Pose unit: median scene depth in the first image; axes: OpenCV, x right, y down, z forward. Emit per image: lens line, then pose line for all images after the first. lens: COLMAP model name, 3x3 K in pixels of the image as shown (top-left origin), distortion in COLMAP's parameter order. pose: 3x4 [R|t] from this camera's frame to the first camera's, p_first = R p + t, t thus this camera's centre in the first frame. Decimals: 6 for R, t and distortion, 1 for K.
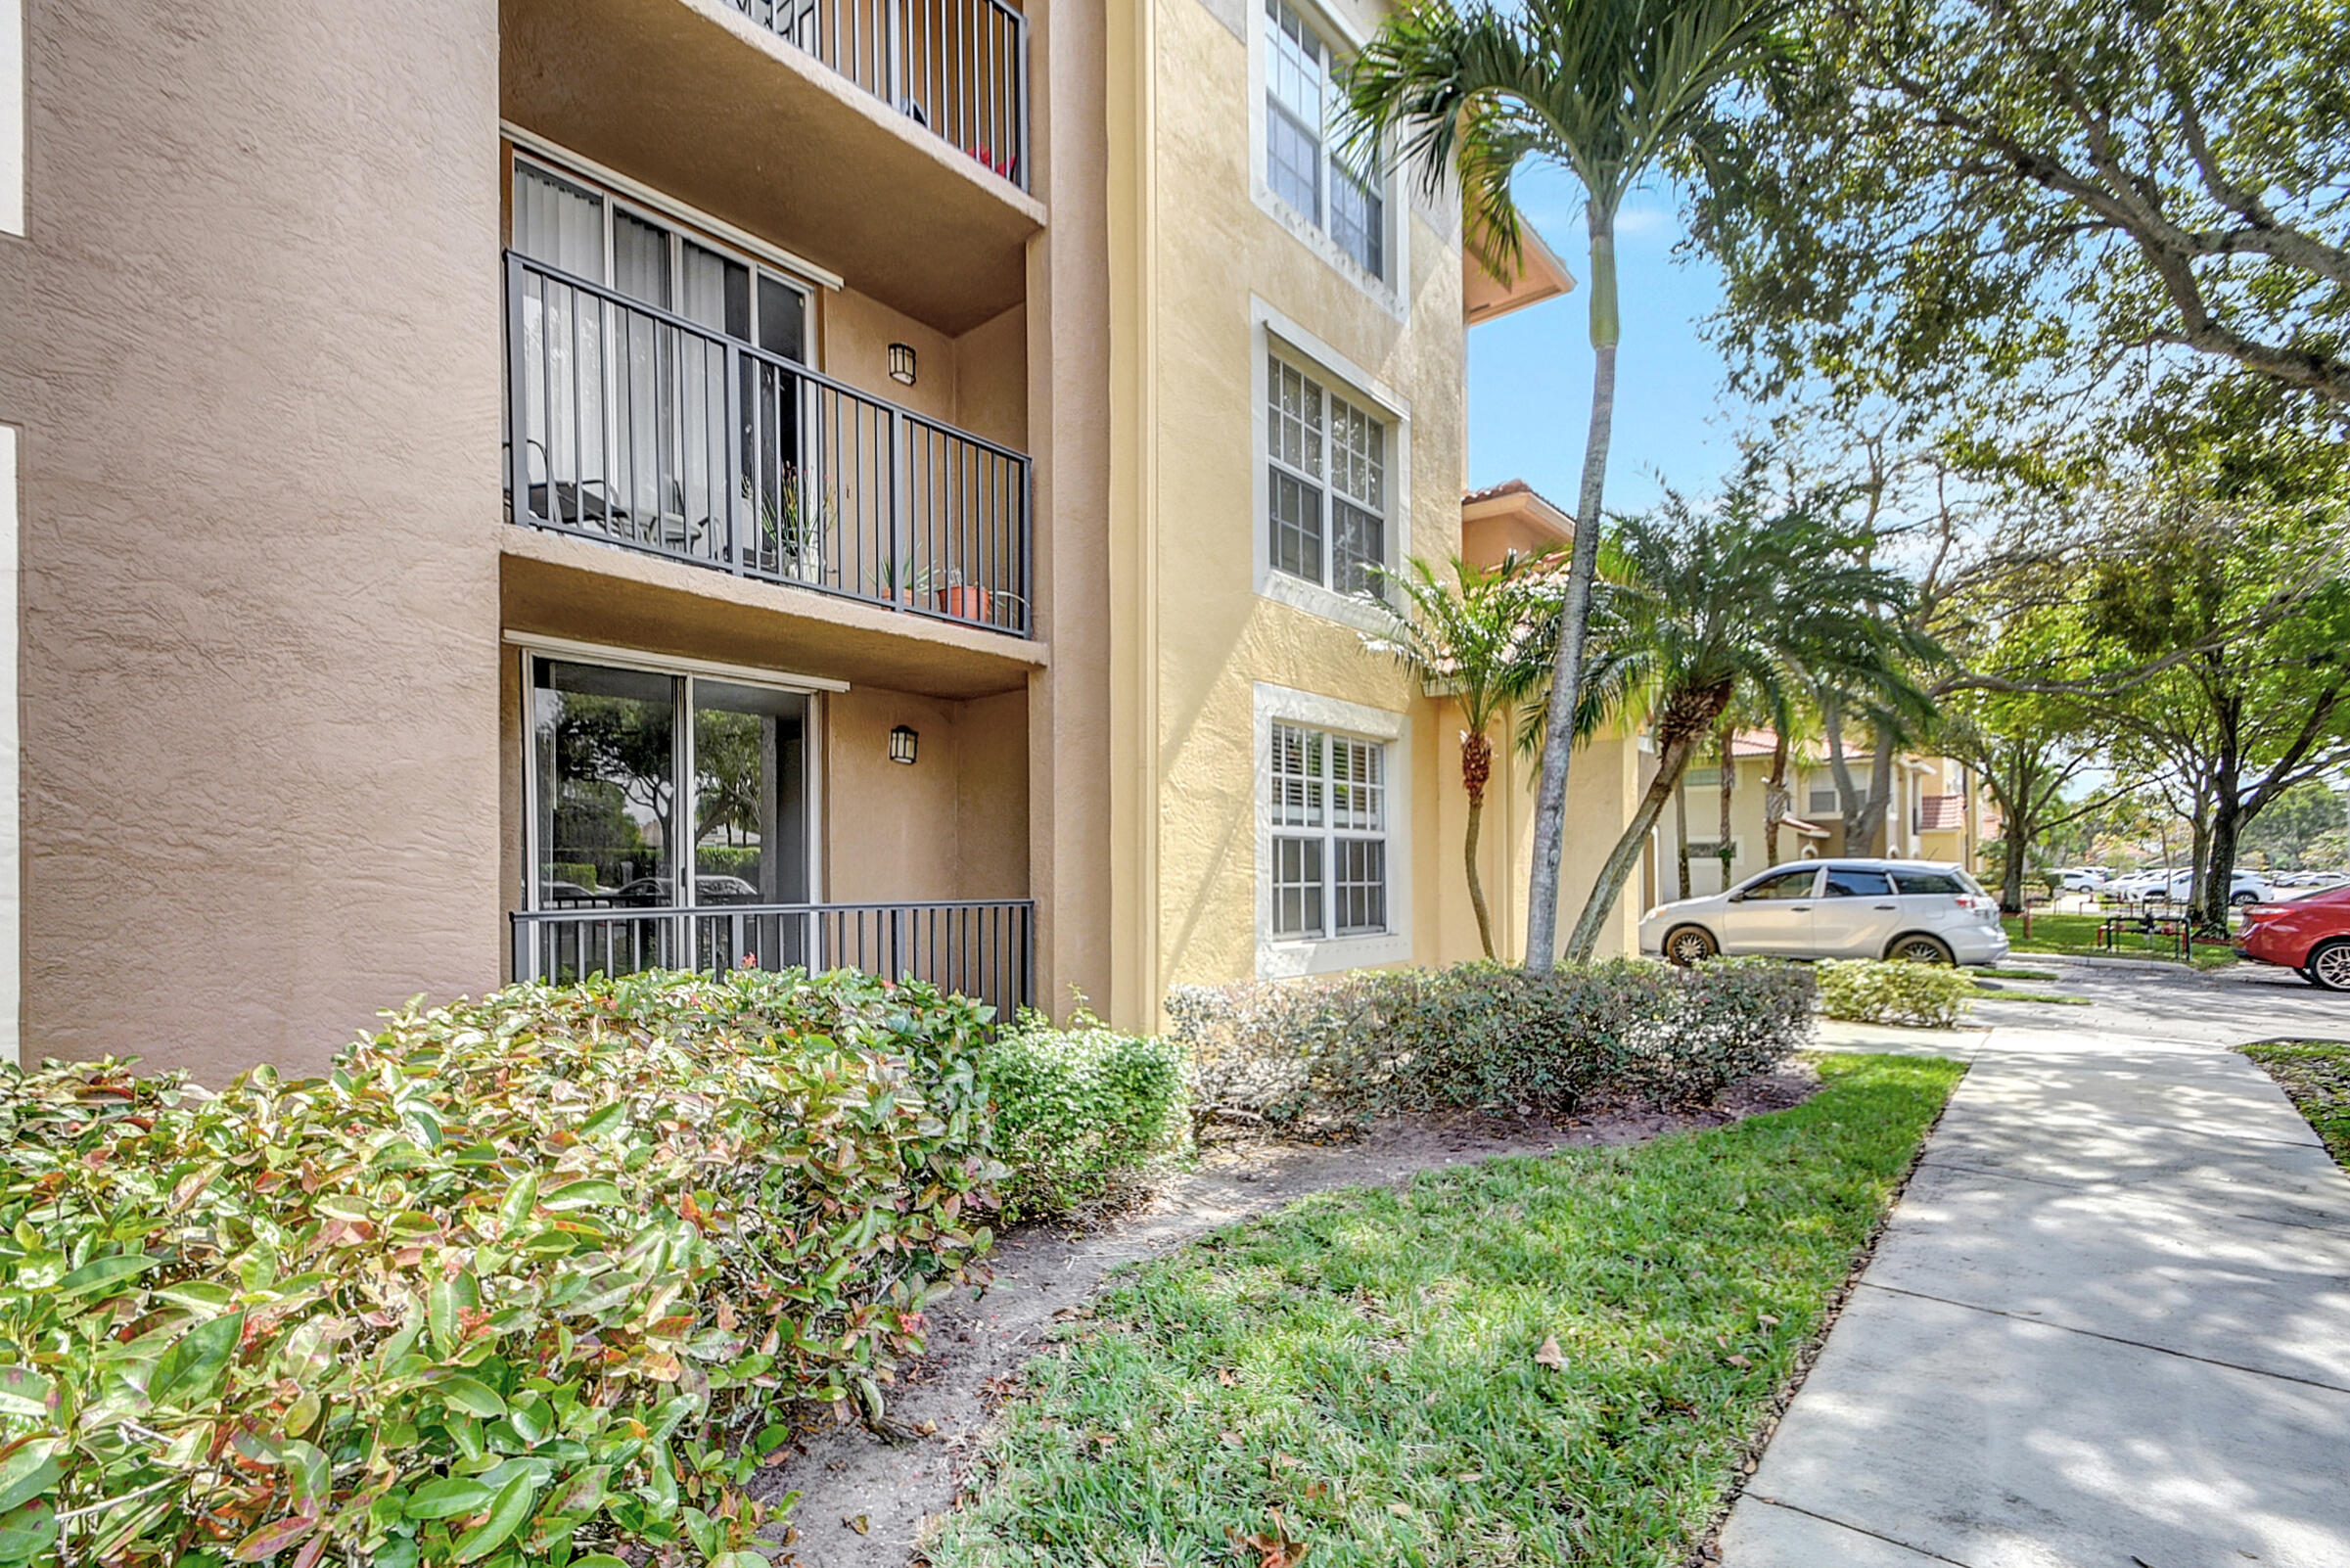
lens RADIAL K [[1043.4, 0, 1176.3], [0, 1043.4, 838.5], [0, 0, 1]] dist [0.000716, -0.001209]
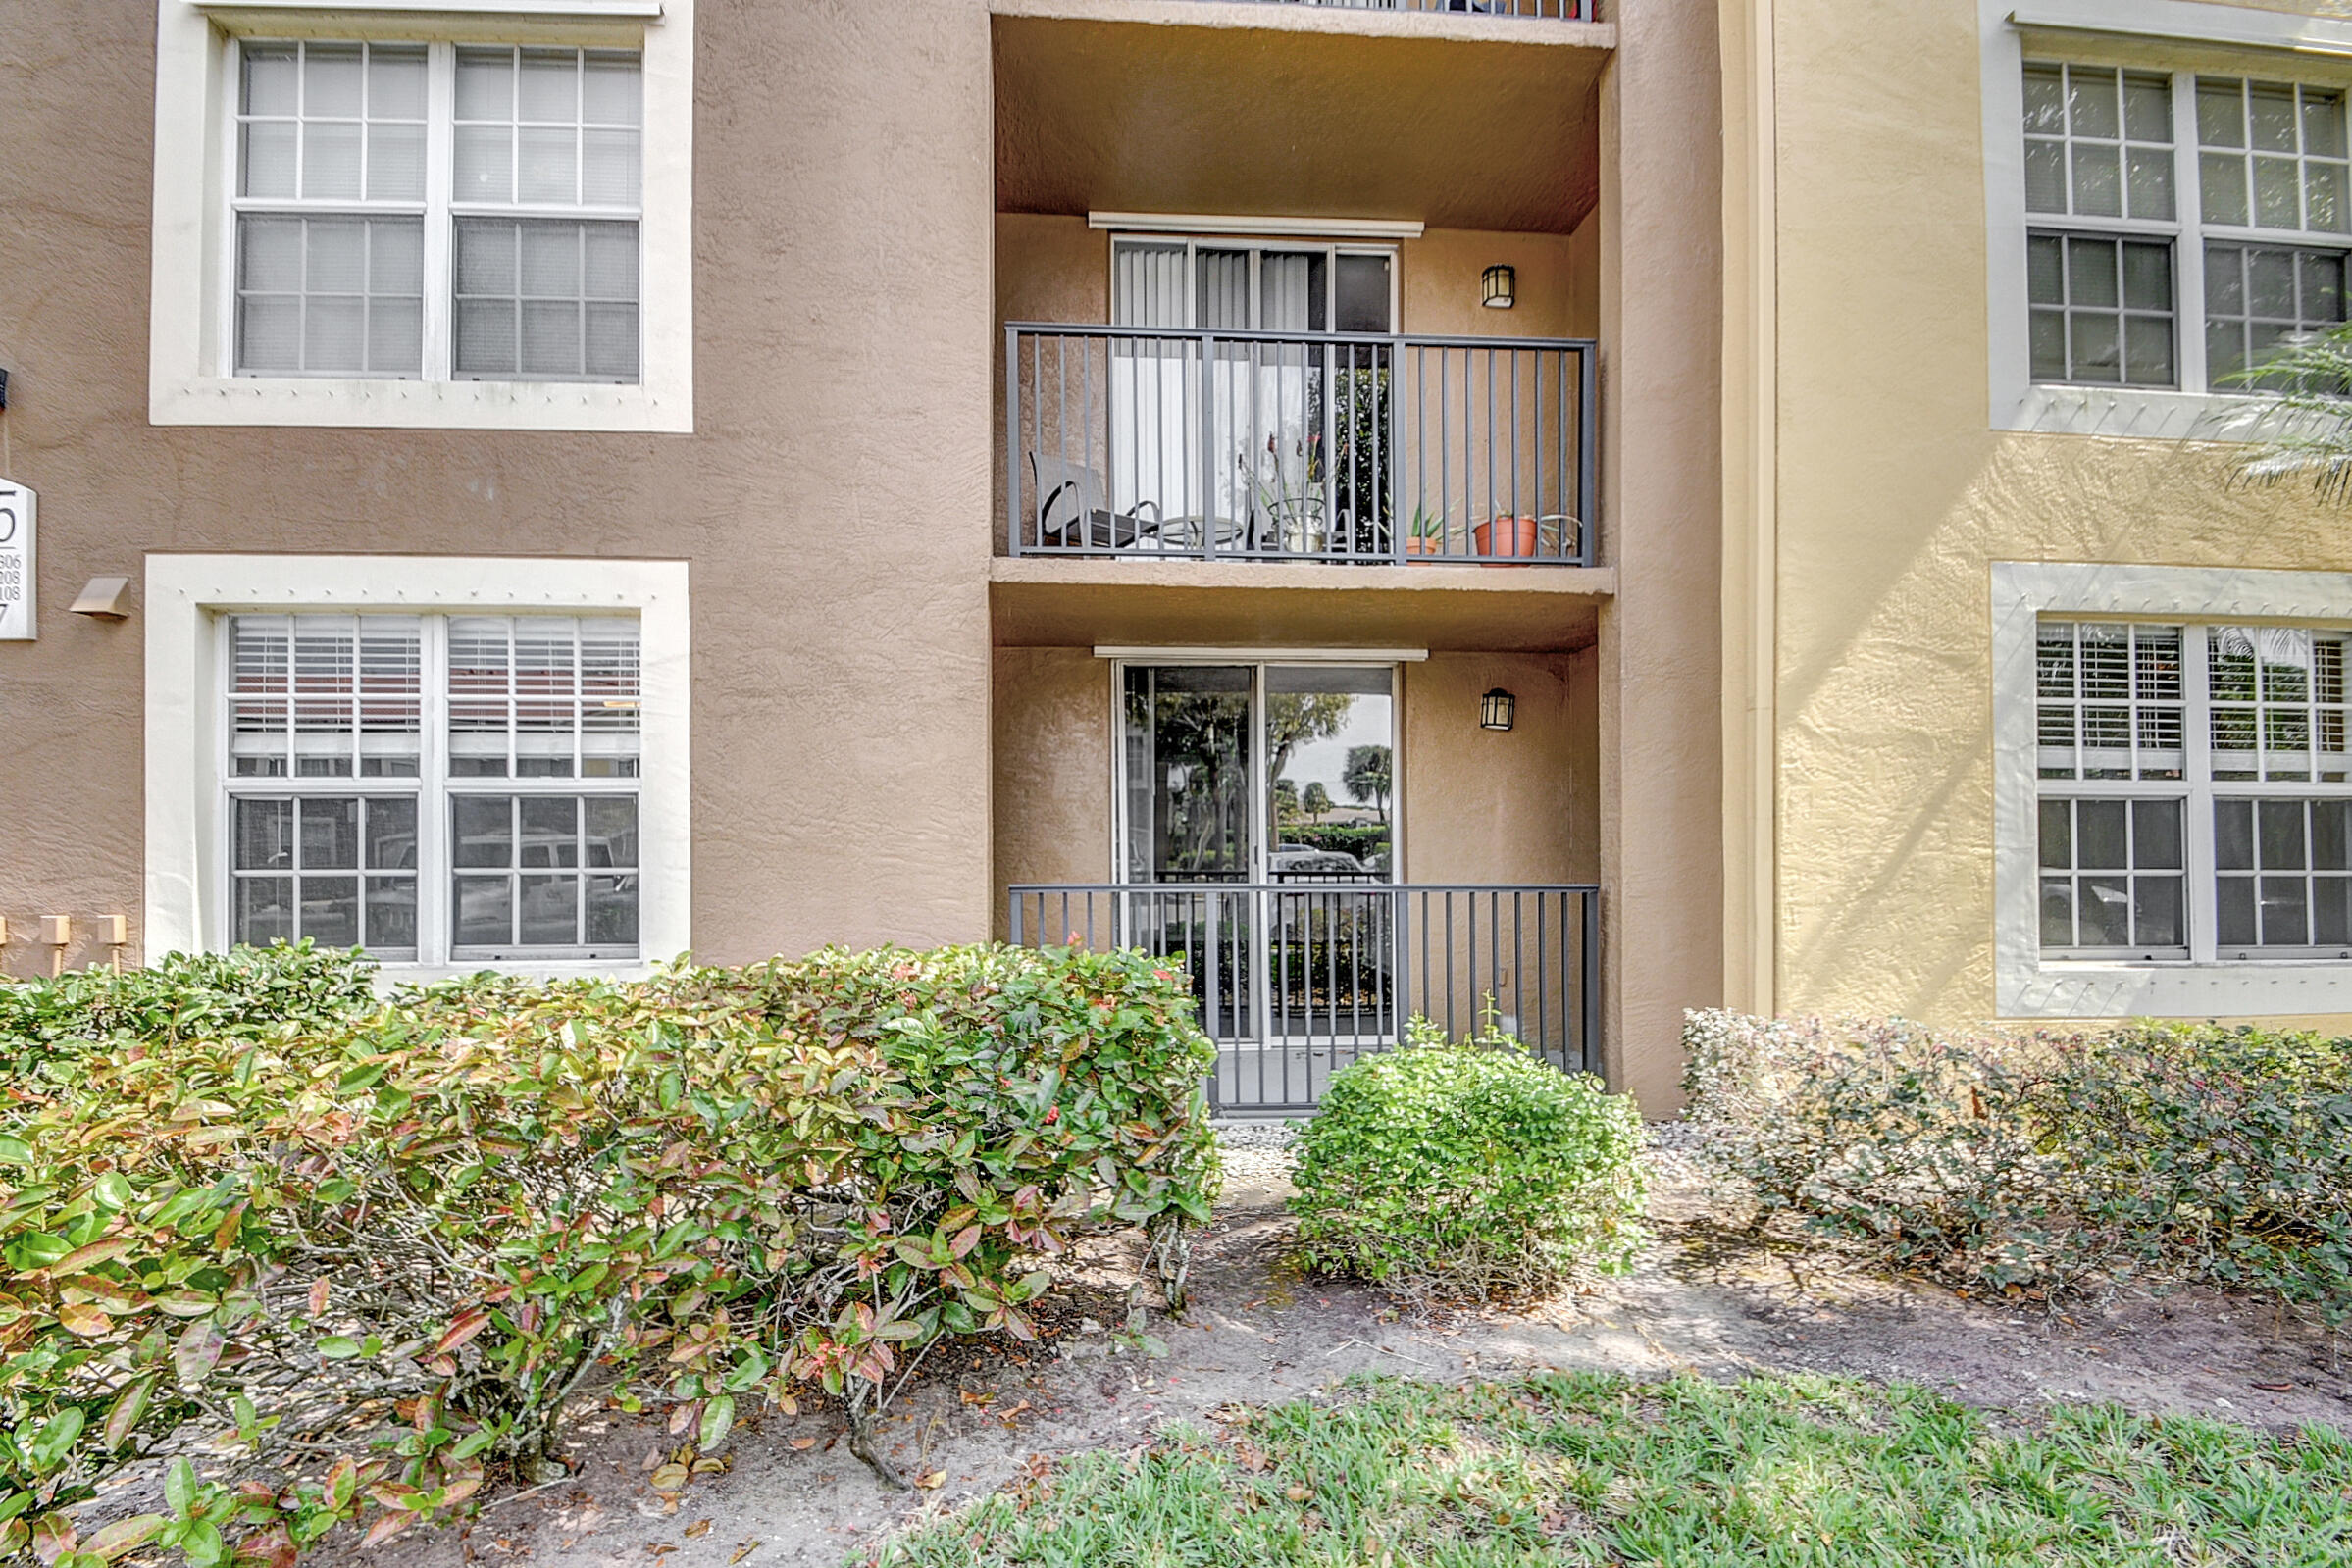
lens RADIAL K [[1014.1, 0, 1034.4], [0, 1014.1, 835.6], [0, 0, 1]] dist [0.015152, -0.015445]
pose [[0.696874, -0.009234, -0.717134, 0.110275], [0.022322, 0.999712, 0.008819, 0.002487], [0.716846, -0.022154, 0.696880, 0.115017]]
